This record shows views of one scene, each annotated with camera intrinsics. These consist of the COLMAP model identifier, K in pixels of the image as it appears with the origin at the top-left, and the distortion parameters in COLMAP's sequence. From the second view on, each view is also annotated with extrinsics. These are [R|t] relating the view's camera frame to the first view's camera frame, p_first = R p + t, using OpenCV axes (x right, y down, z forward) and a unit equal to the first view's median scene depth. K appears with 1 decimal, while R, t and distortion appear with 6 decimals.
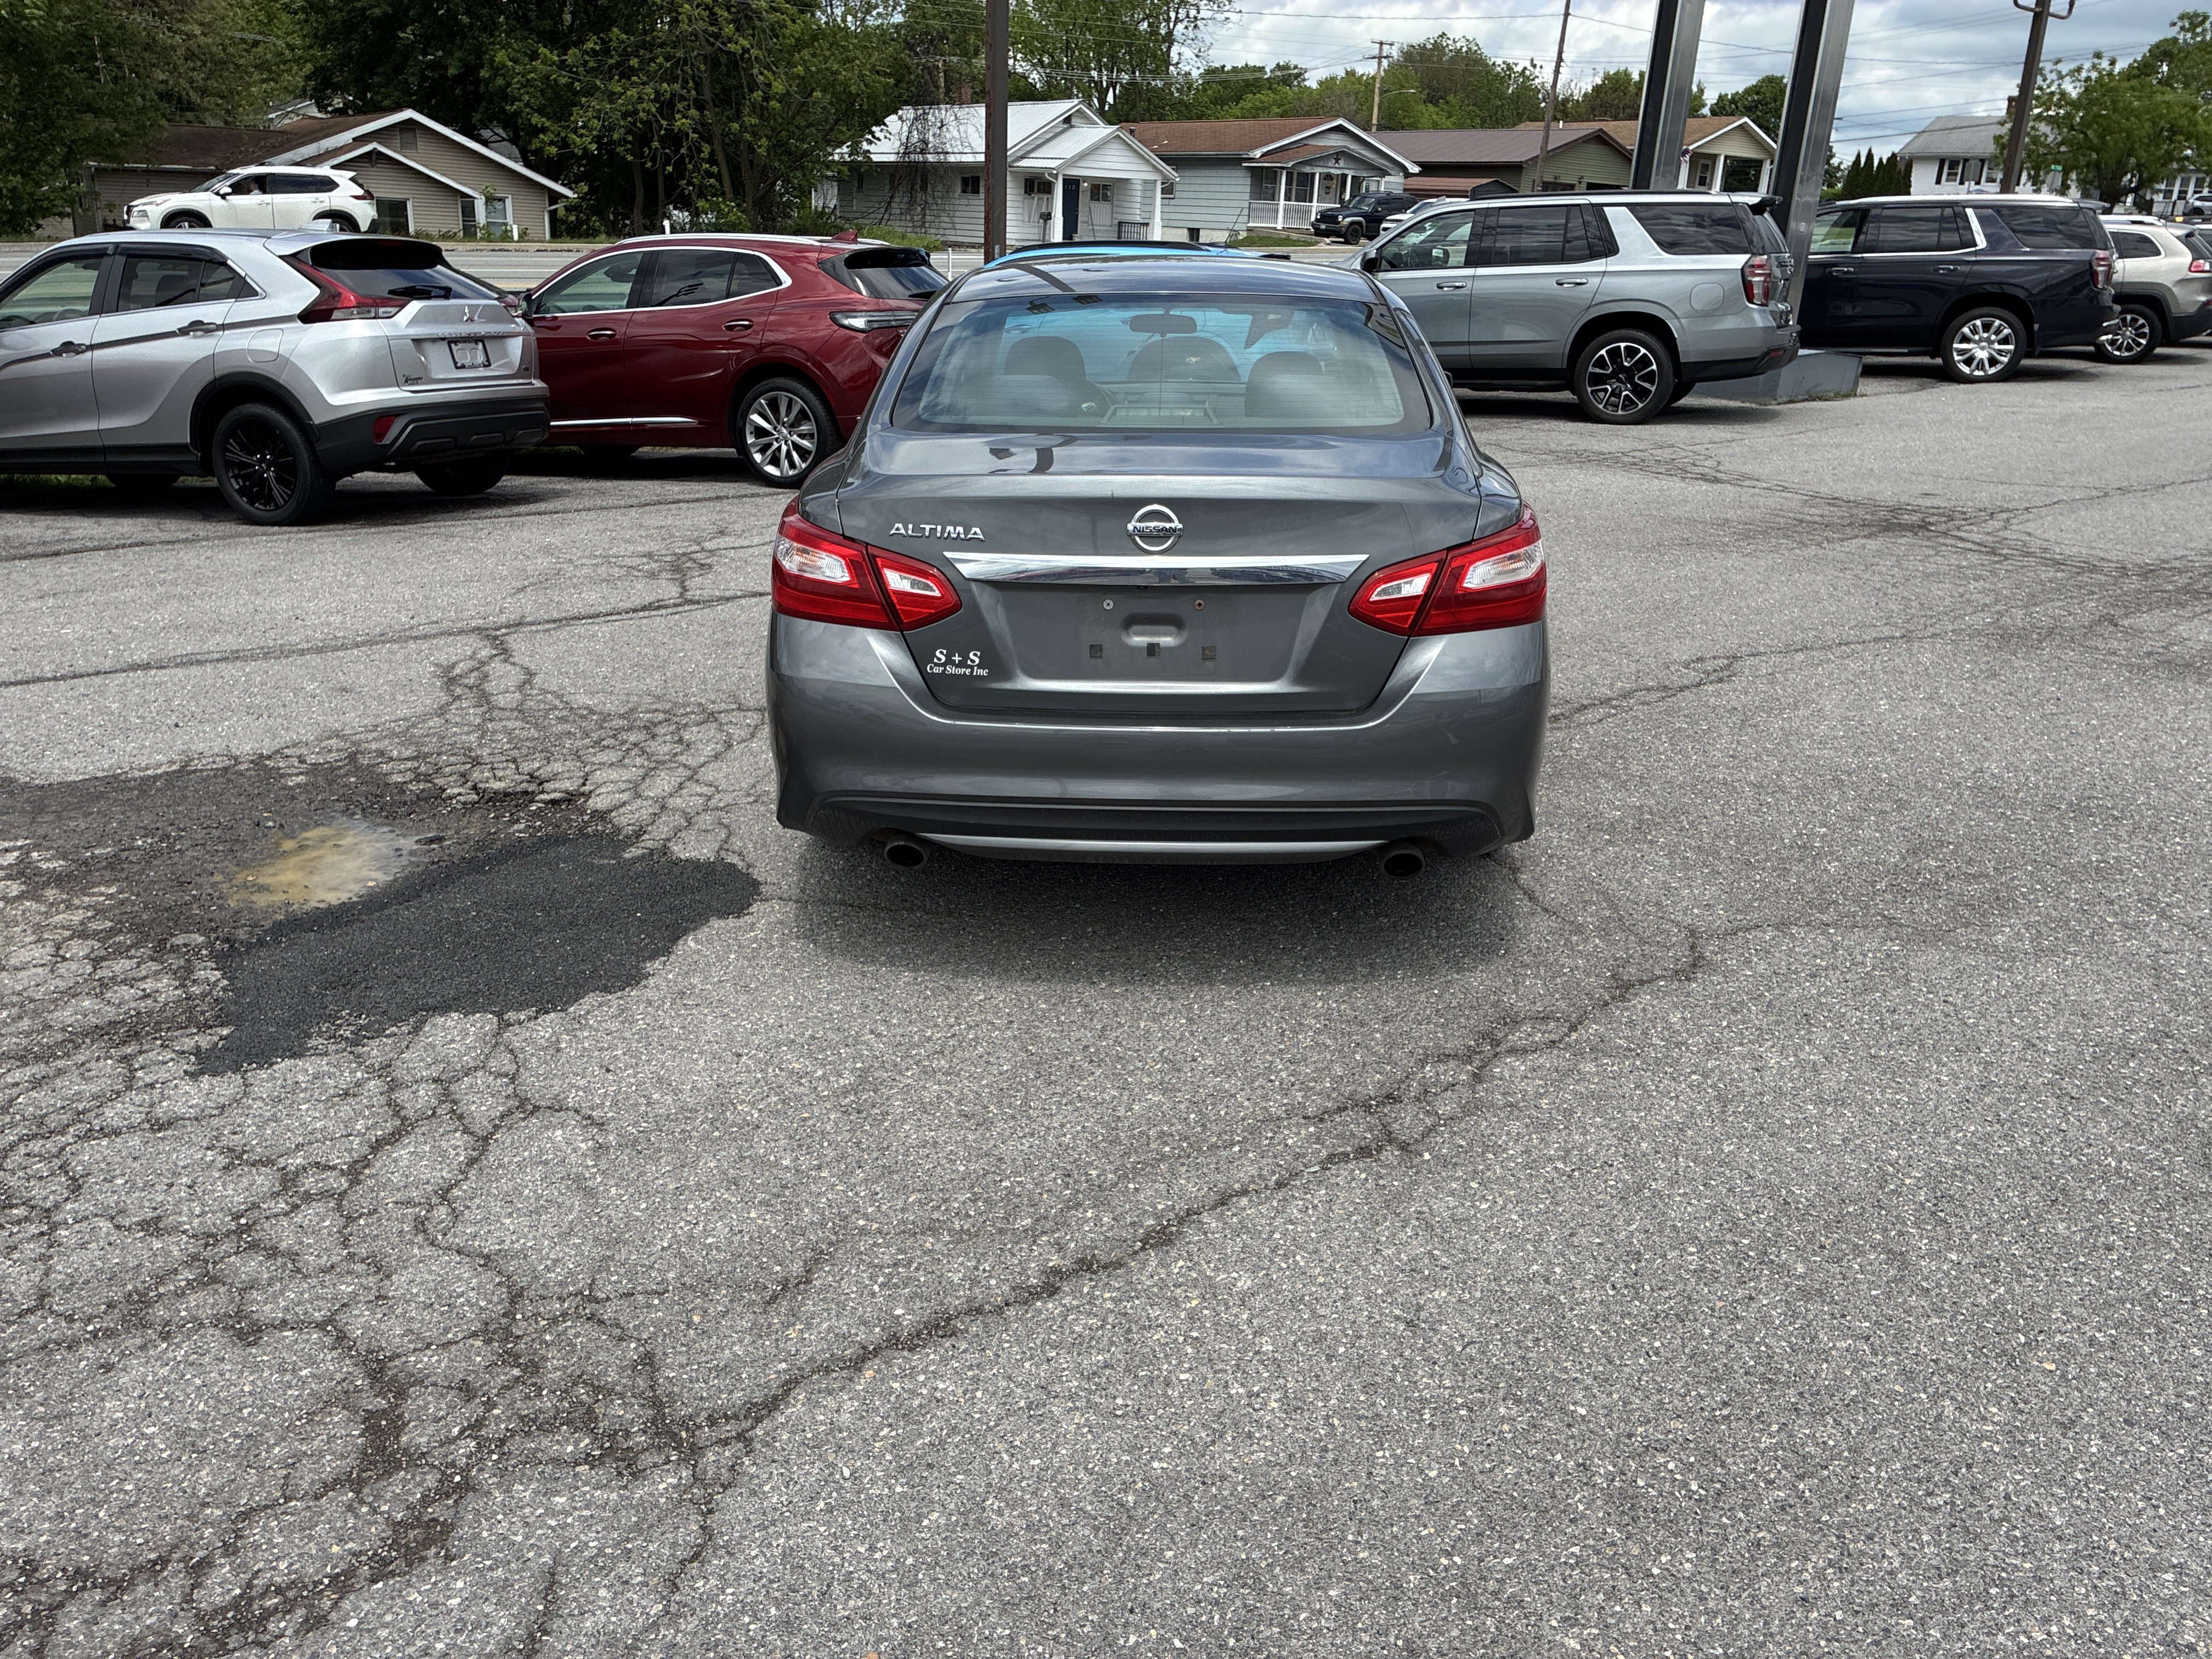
lens RADIAL K [[1691.0, 0, 1115.6], [0, 1691.0, 819.2], [0, 0, 1]] dist [0.050551, -0.063765]
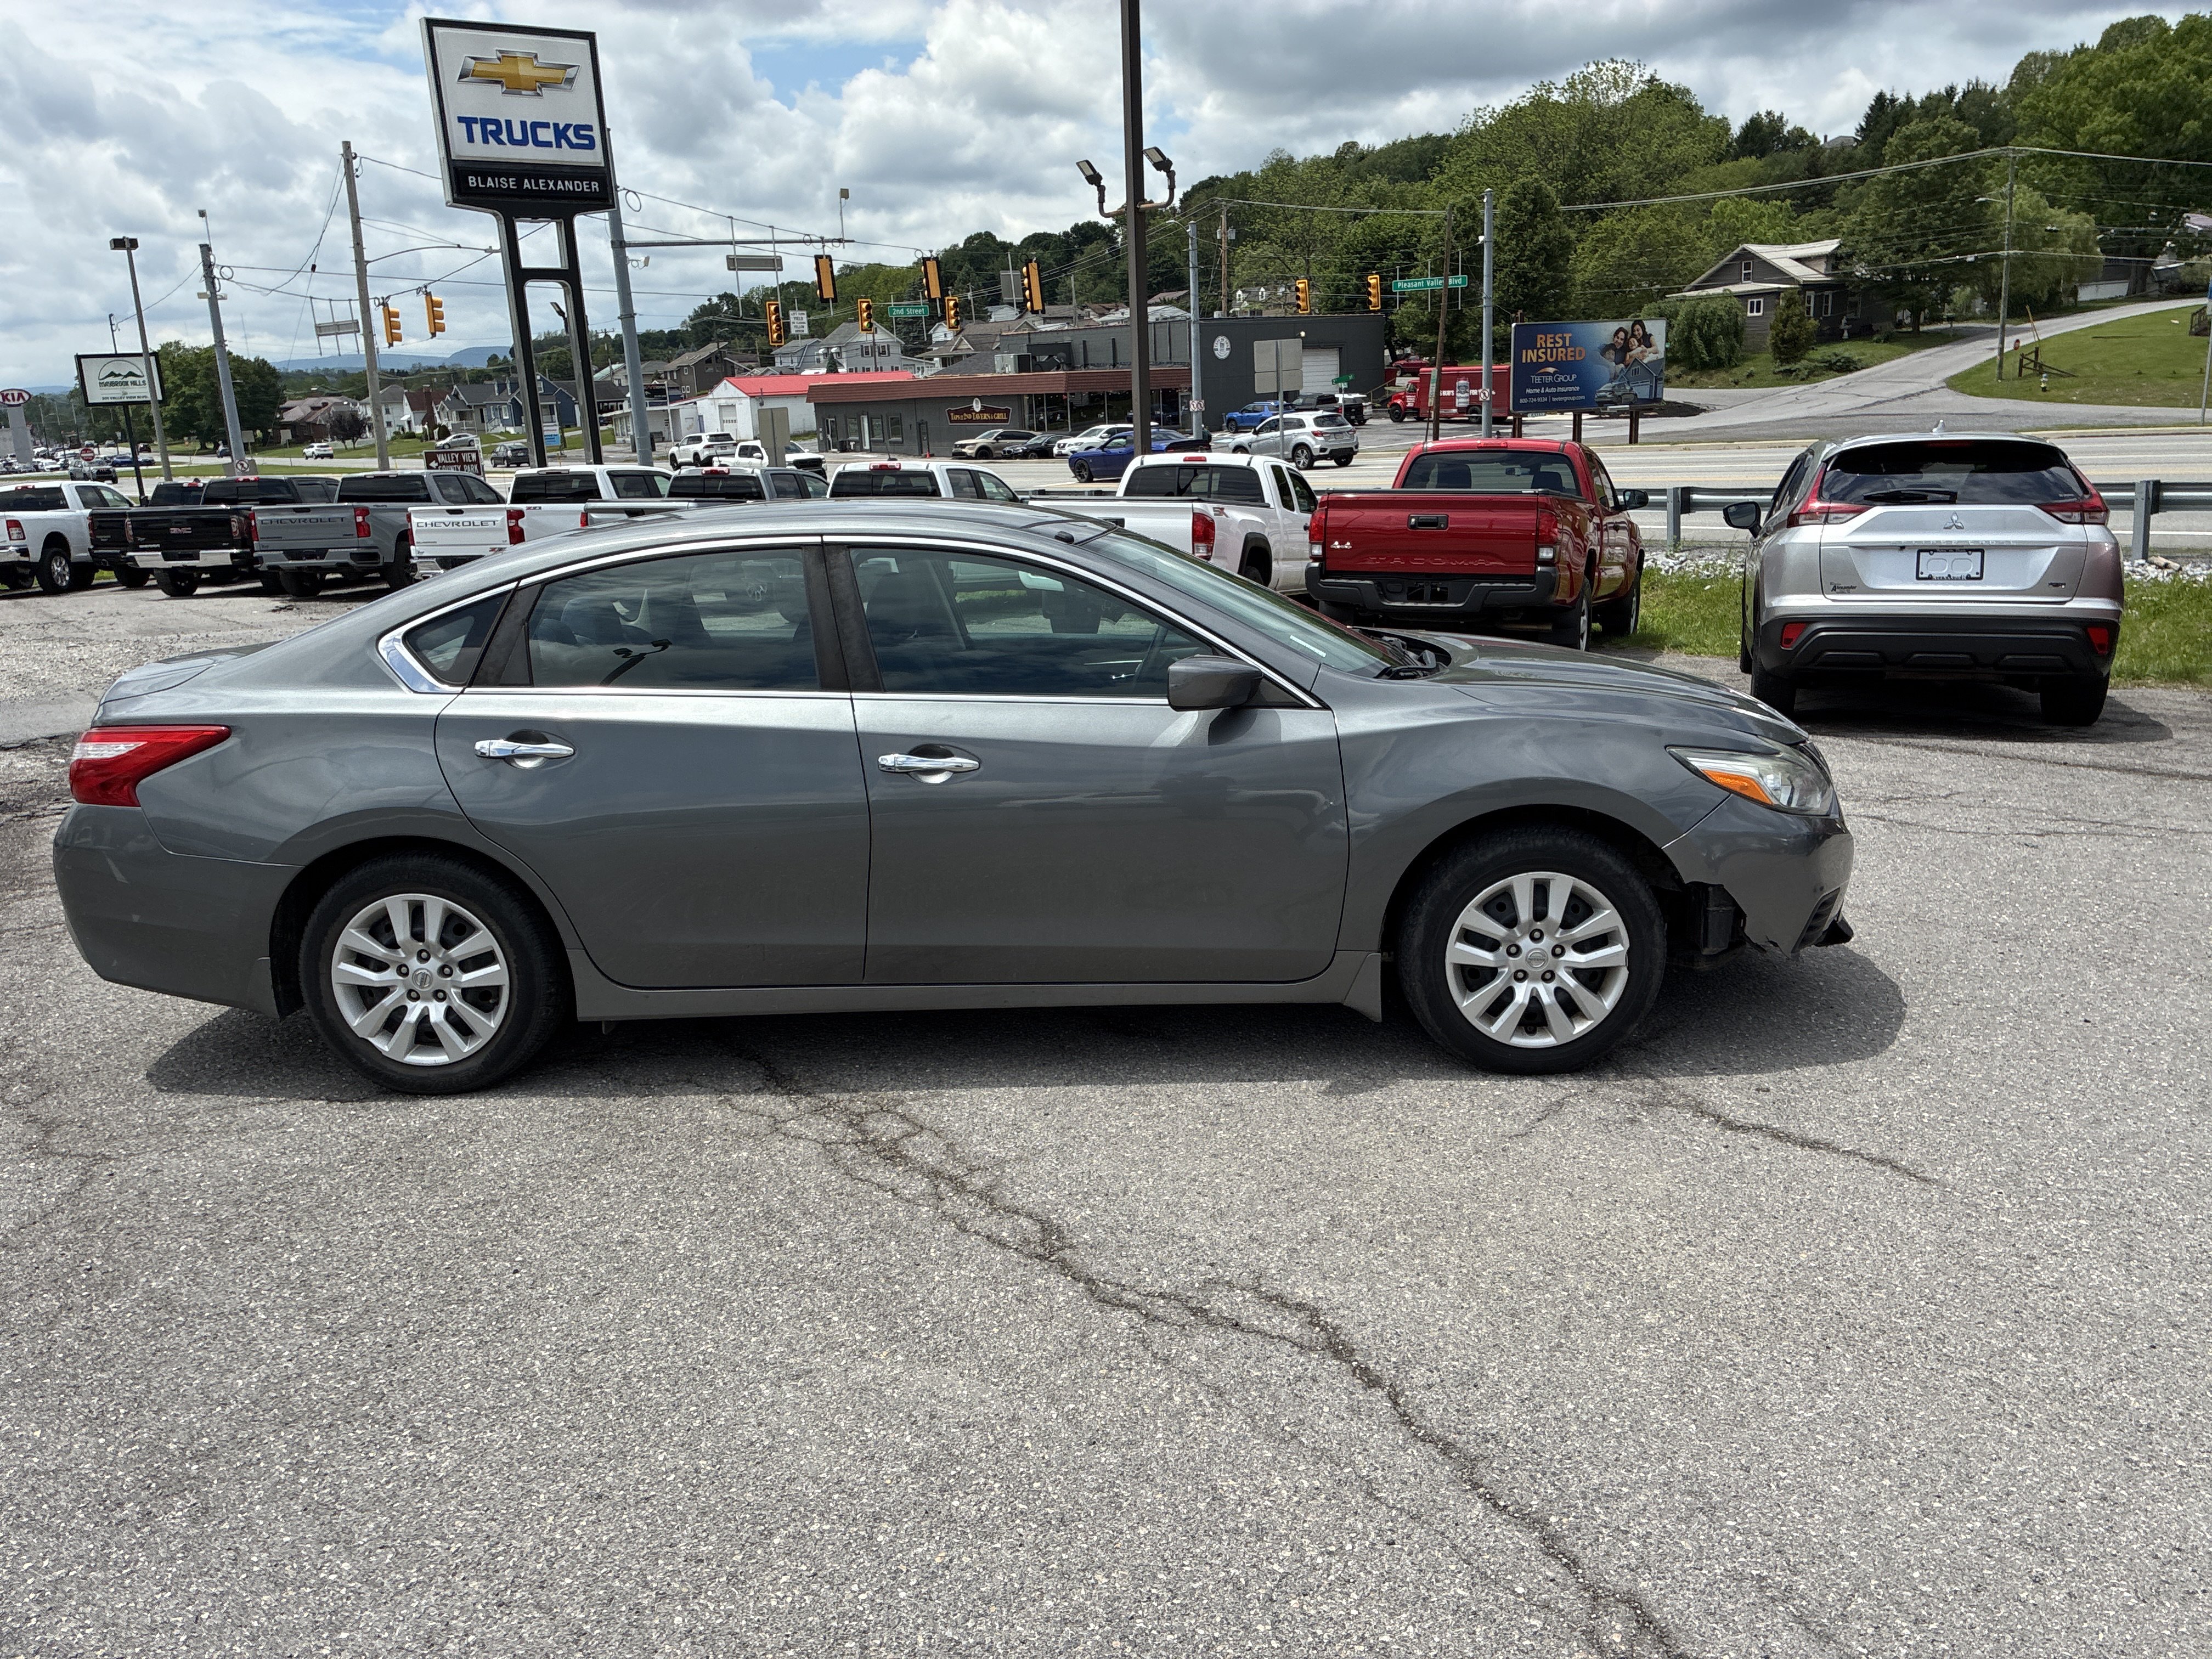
lens RADIAL K [[1691.0, 0, 1101.2], [0, 1691.0, 833.6], [0, 0, 1]] dist [0.050551, -0.063765]
pose [[-0.012736, 0.207140, -0.978228, 1.124443], [-0.284988, 0.936980, 0.202116, -0.429468], [0.958446, 0.281358, 0.047099, 1.267666]]
